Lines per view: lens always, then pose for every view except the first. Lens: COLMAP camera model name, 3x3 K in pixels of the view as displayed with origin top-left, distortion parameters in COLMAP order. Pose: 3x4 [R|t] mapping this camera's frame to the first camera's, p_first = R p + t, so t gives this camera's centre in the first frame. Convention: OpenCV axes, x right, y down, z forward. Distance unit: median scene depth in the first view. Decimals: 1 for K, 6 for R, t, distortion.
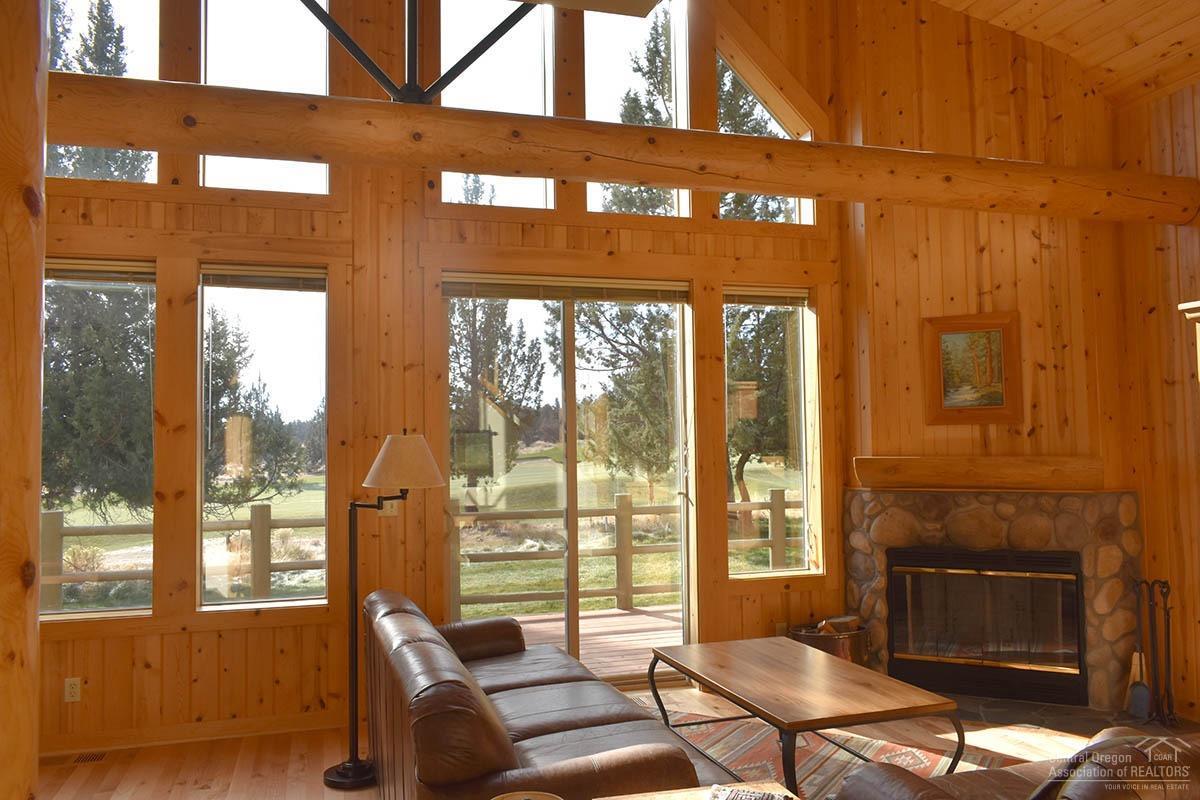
lens RADIAL K [[923.8, 0, 607.3], [0, 923.8, 405.3], [0, 0, 1]] dist [-0.022819, 0.009504]
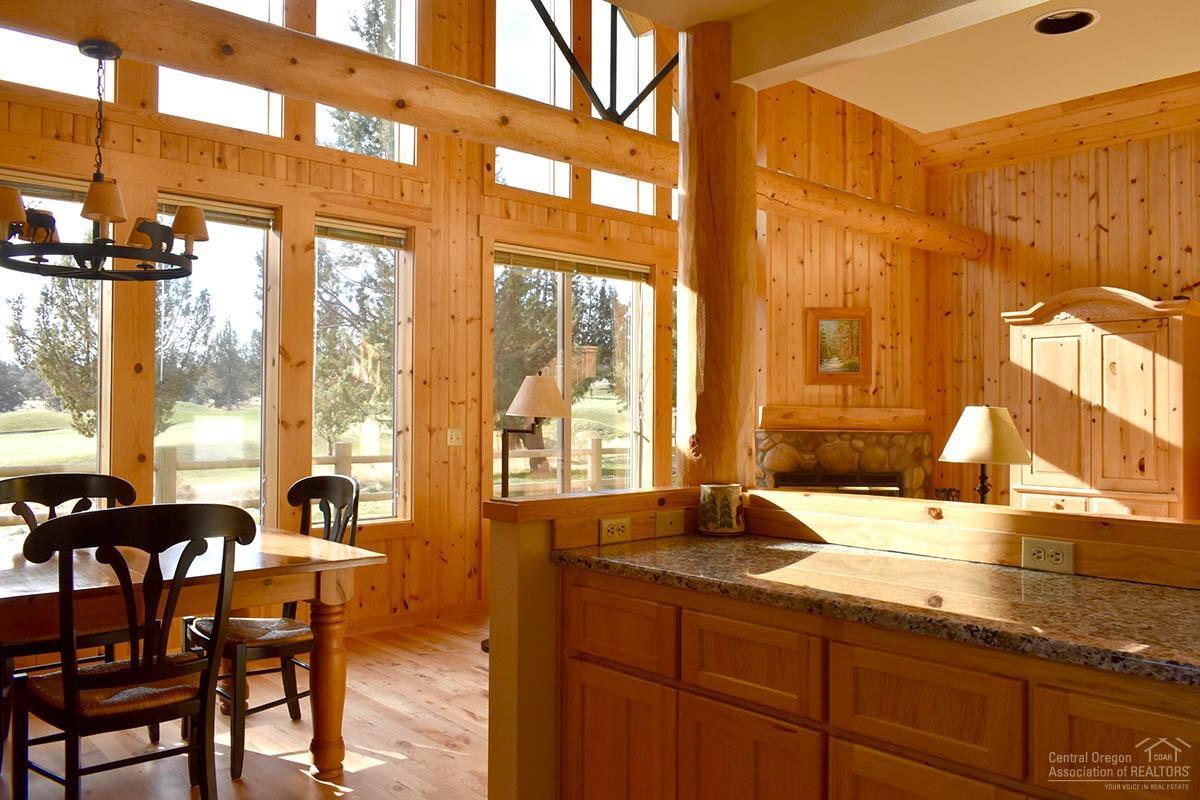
lens RADIAL K [[923.8, 0, 607.3], [0, 923.8, 405.3], [0, 0, 1]] dist [-0.022819, 0.009504]
pose [[0.904975, 0.022687, 0.424859, -0.543381], [-0.037646, 0.998930, 0.026846, 0.028097], [-0.423796, -0.040289, 0.904861, -0.145491]]
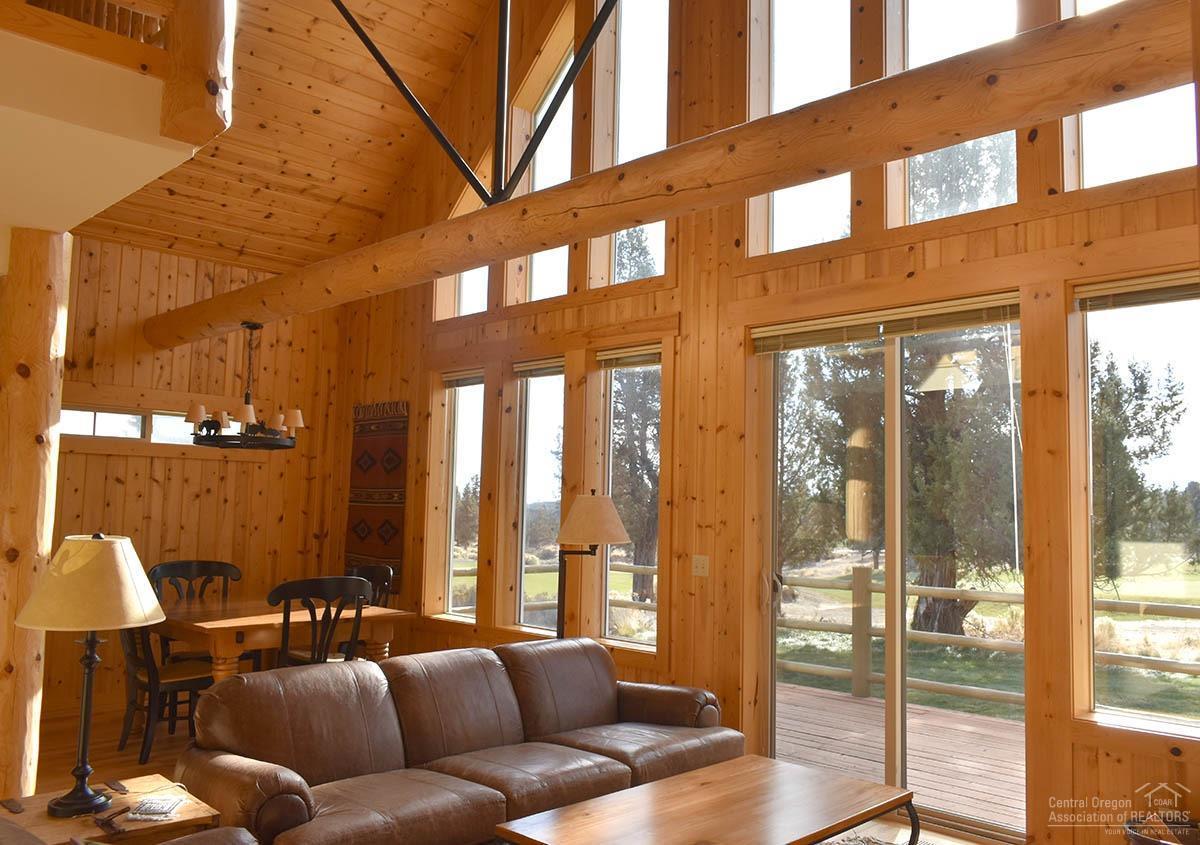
lens RADIAL K [[973.5, 0, 638.1], [0, 973.5, 424.2], [0, 0, 1]] dist [-0.017698, -0.007133]
pose [[0.482858, -0.051967, -0.874155, 0.652084], [0.011547, 0.998529, -0.052982, 0.008540], [0.875623, 0.015489, 0.482748, 0.402296]]
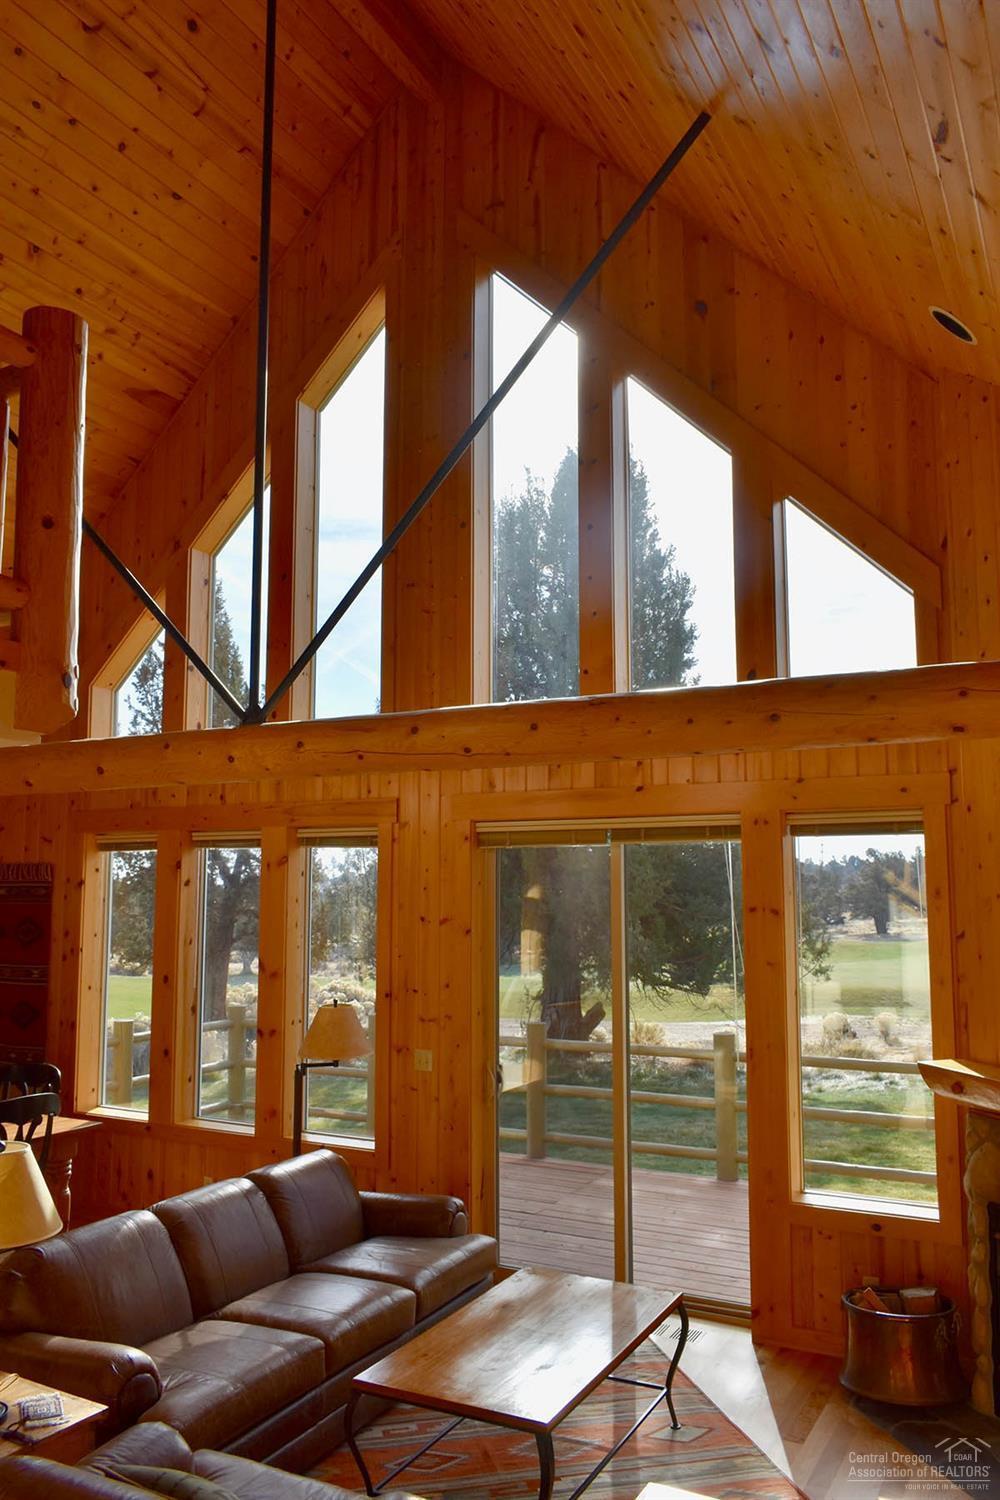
lens RADIAL K [[1154.8, 0, 502.5], [0, 1154.8, 763.3], [0, 0, 1]] dist [-0.022819, 0.009504]
pose [[0.704883, -0.064101, -0.706422, 0.708478], [0.021034, 0.997359, -0.069512, -0.121307], [0.709012, 0.034139, 0.704370, 0.154552]]
